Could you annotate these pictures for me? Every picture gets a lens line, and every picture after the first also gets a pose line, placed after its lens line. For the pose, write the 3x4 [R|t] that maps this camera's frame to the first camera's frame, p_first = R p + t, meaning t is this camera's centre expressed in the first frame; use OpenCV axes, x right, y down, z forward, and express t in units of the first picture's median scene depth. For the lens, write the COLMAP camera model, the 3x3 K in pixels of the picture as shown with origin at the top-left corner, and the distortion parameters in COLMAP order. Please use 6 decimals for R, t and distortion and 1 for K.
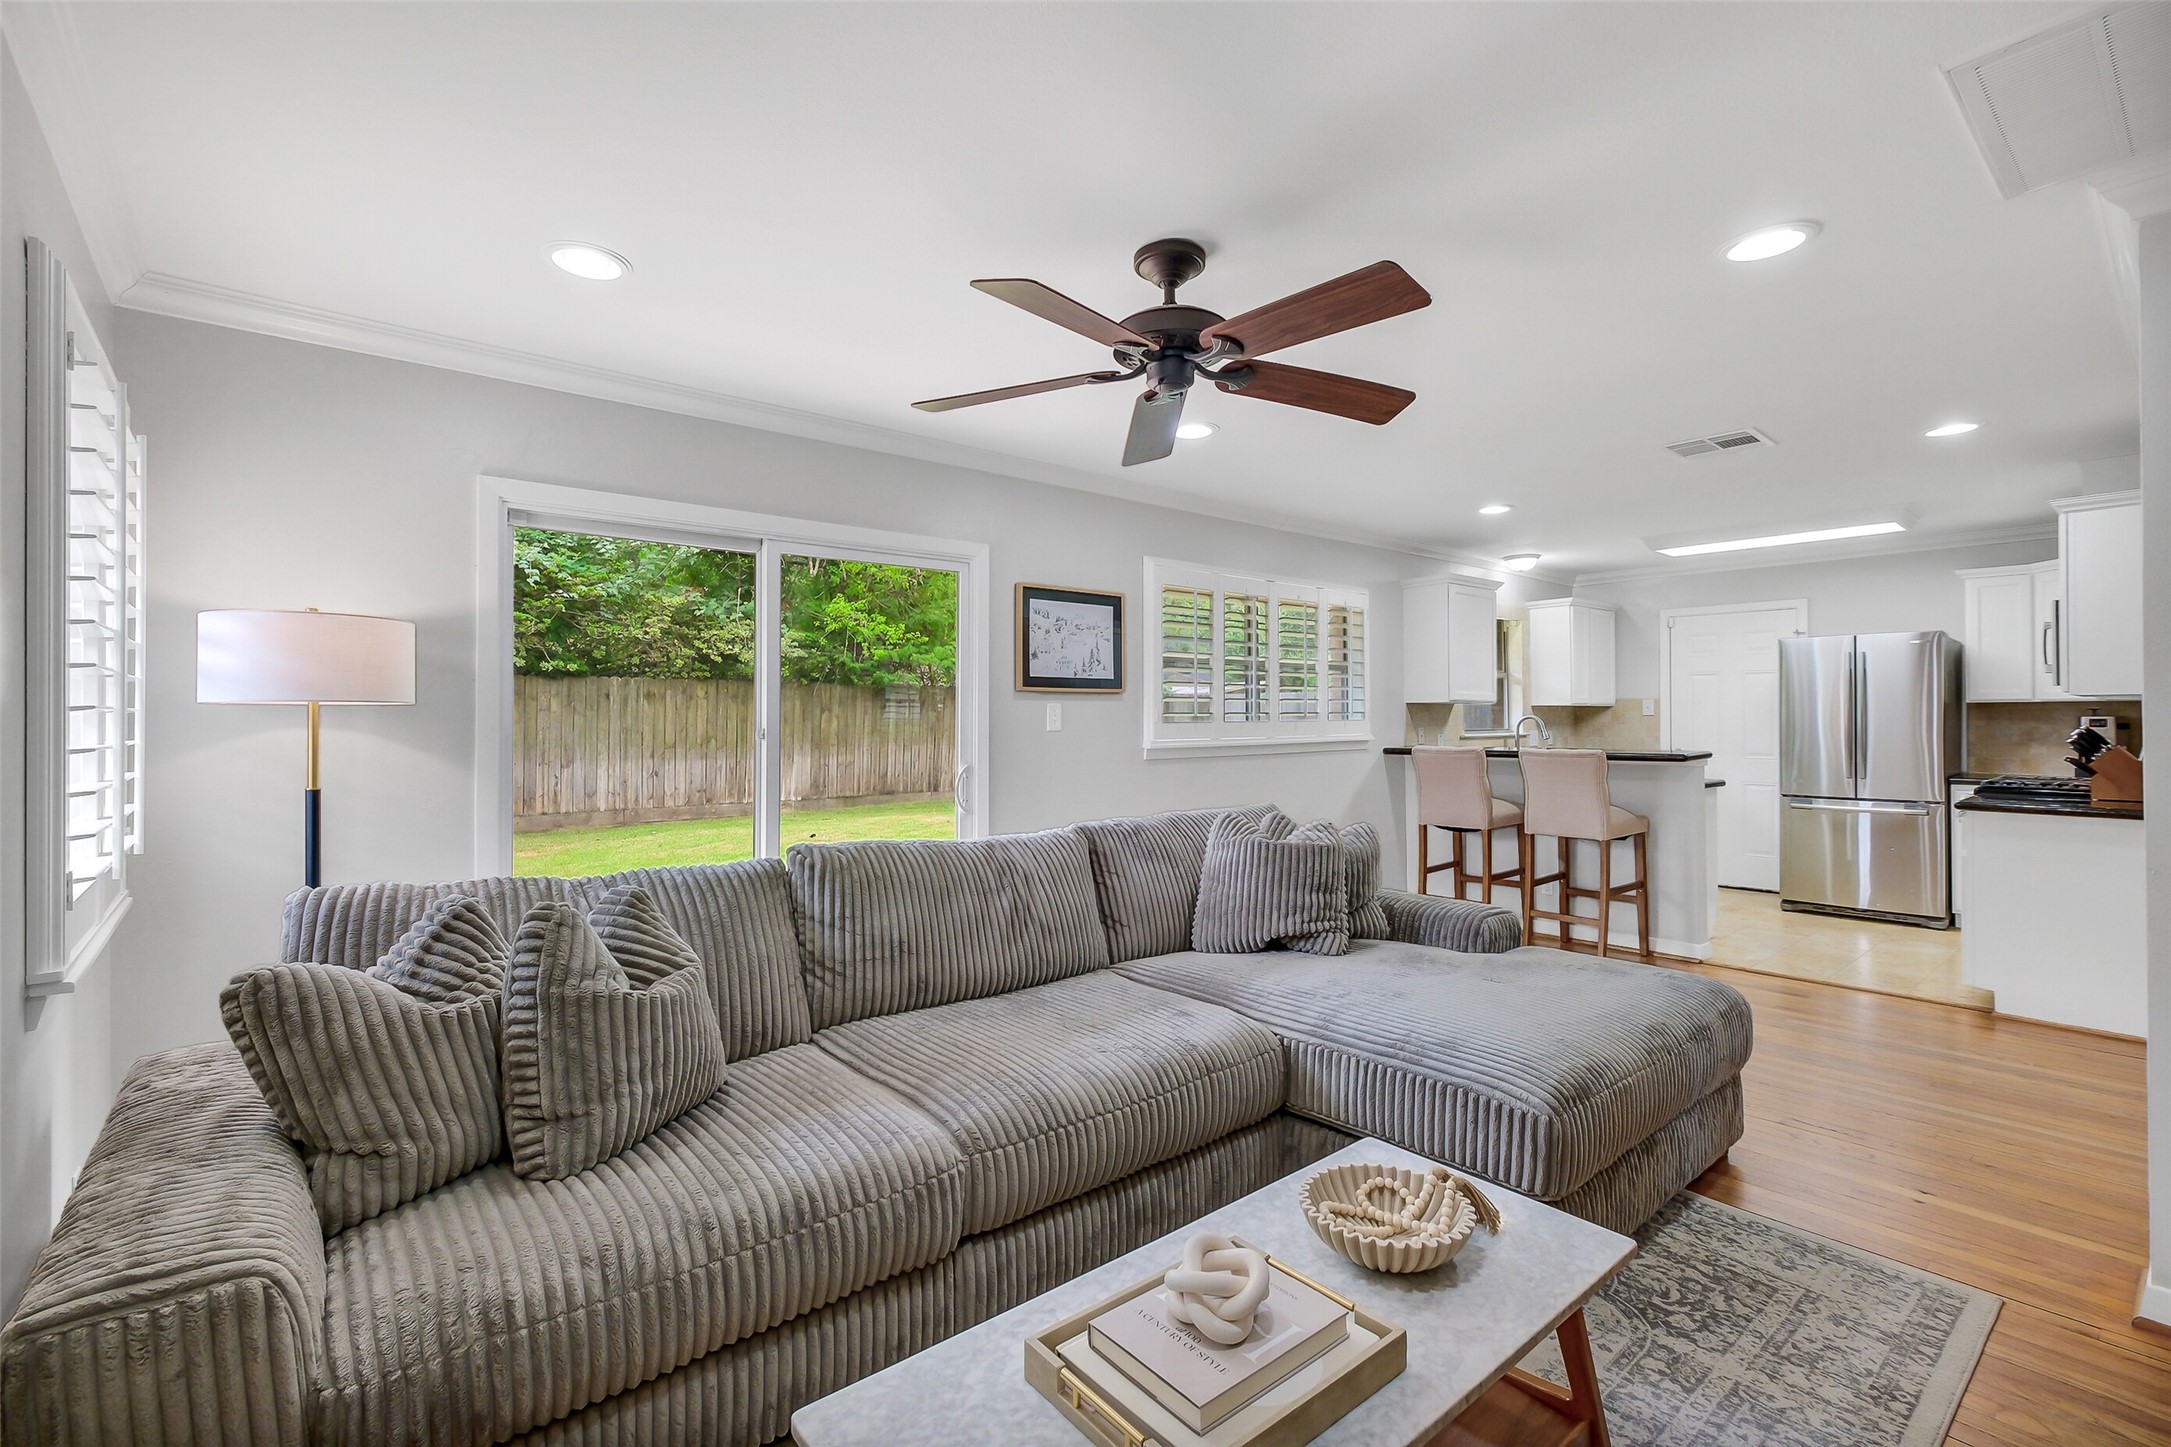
lens RADIAL K [[958.1, 0, 1080.0], [0, 958.1, 716.1], [0, 0, 1]] dist [-0.002370, 0.000074]
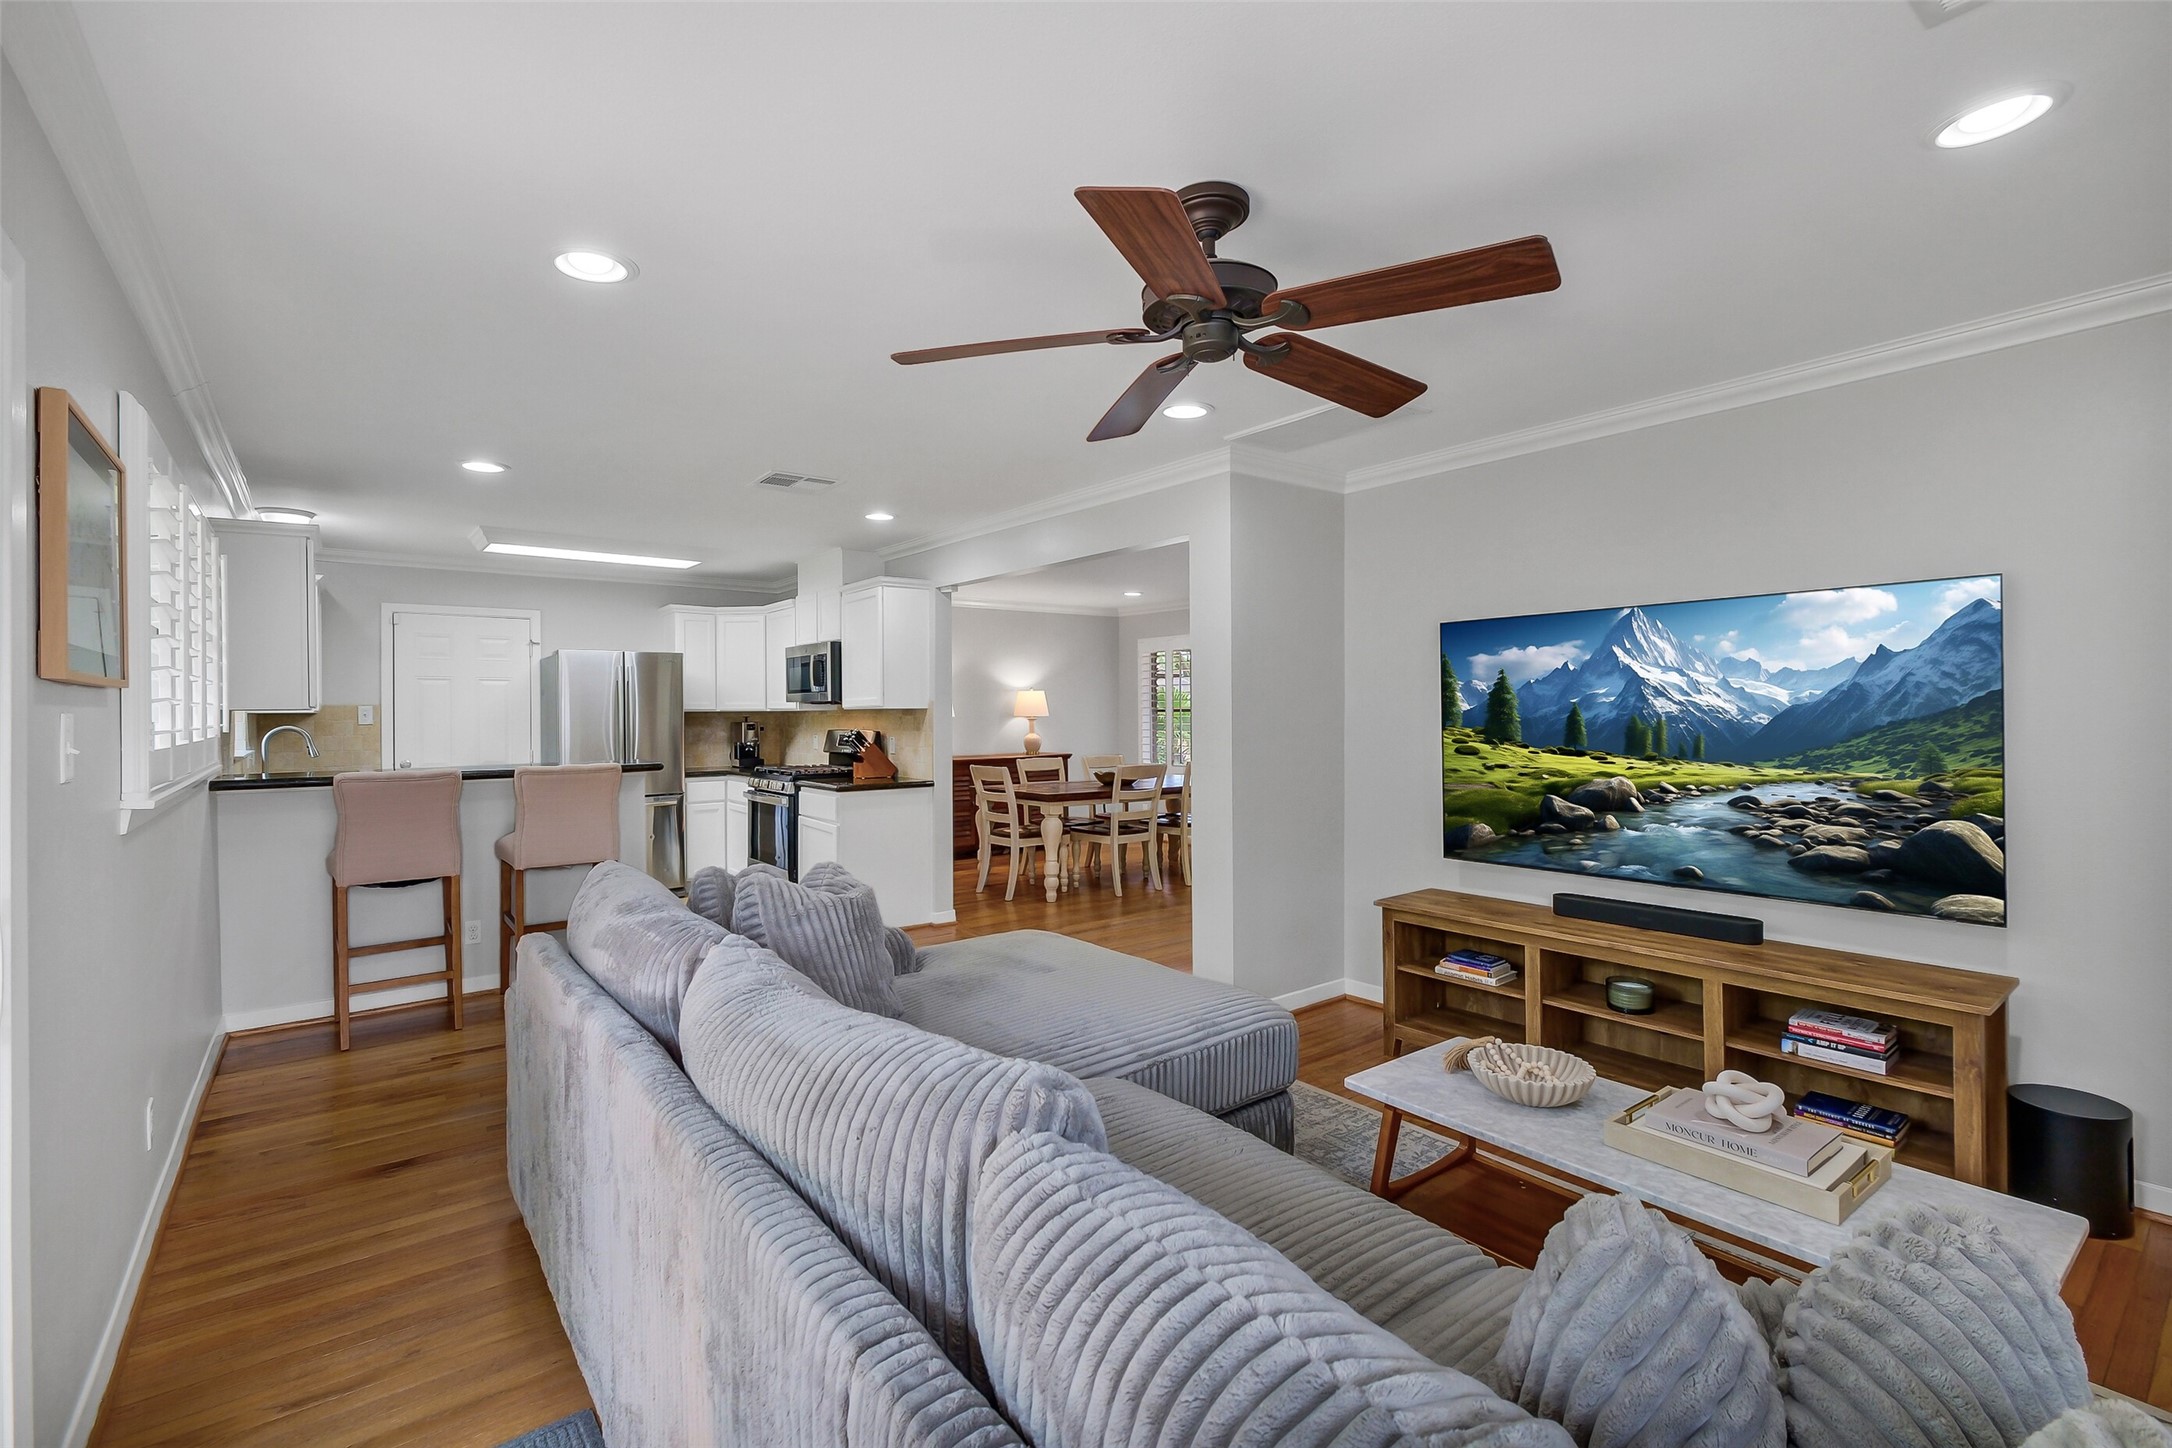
lens RADIAL K [[958.5, 0, 1094.4], [0, 958.5, 707.3], [0, 0, 1]] dist [-0.002370, 0.000074]
pose [[0.019958, 0.006038, 0.999783, -0.289578], [0.008418, 0.999945, -0.006207, -0.007068], [-0.999765, 0.008540, 0.019906, 0.410048]]
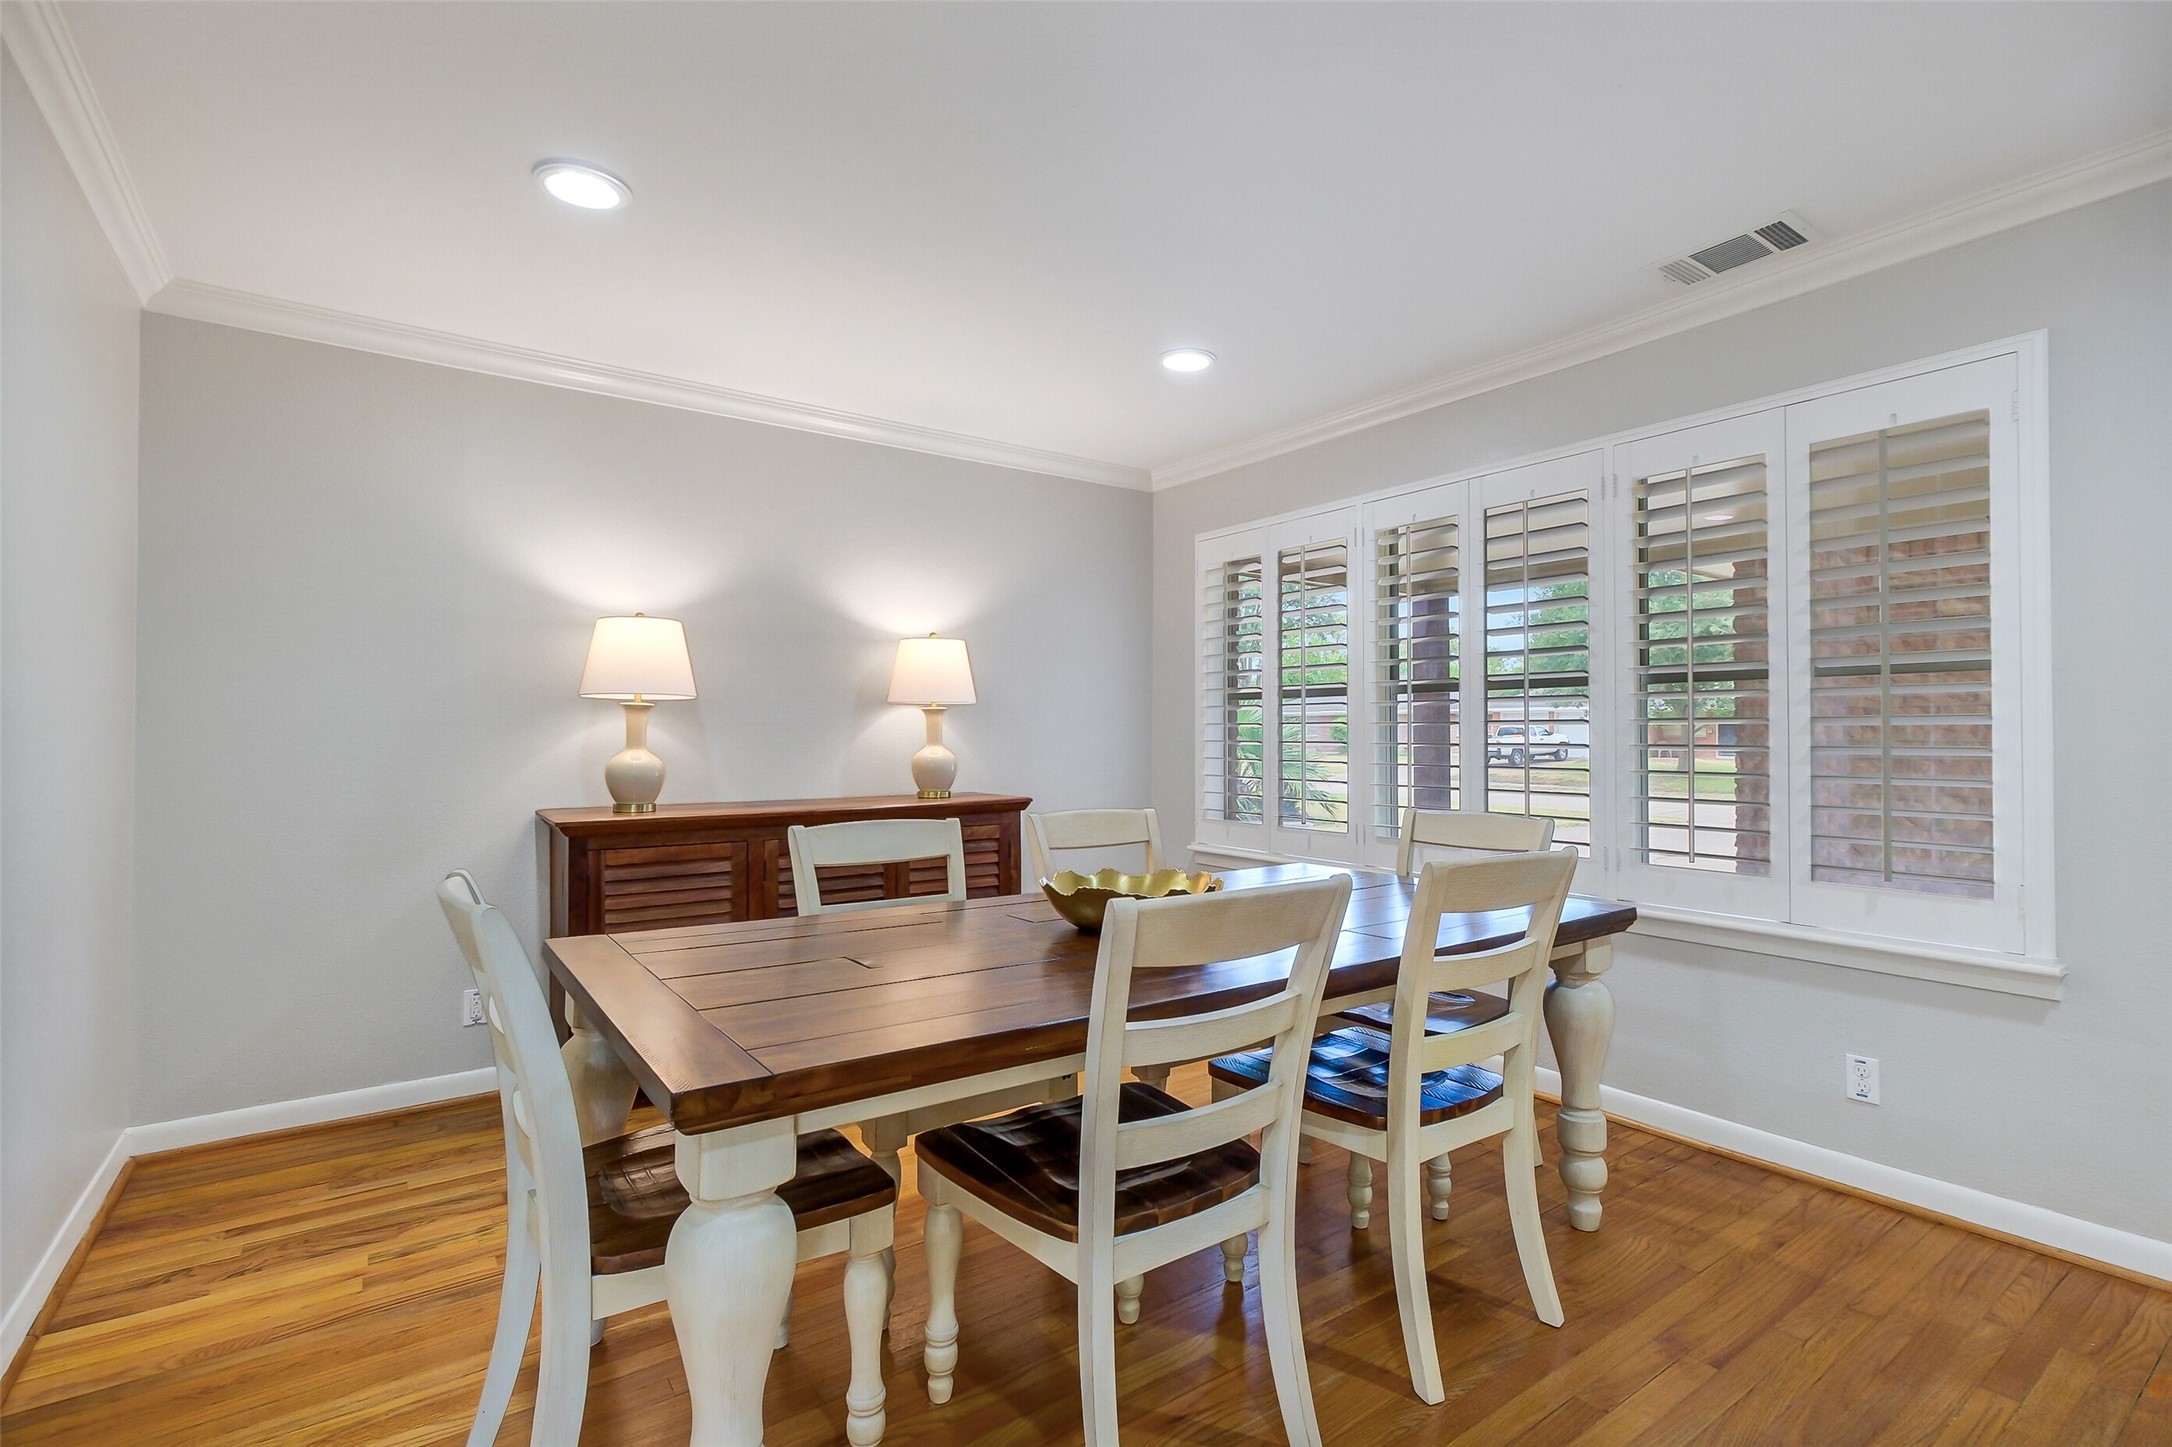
lens RADIAL K [[958.5, 0, 1085.8], [0, 958.5, 709.1], [0, 0, 1]] dist [-0.002370, 0.000074]
pose [[0.083355, 0.000685, 0.996520, 0.645047], [-0.012798, 0.999918, 0.000383, -0.001040], [-0.996438, -0.012786, 0.083357, 0.386431]]
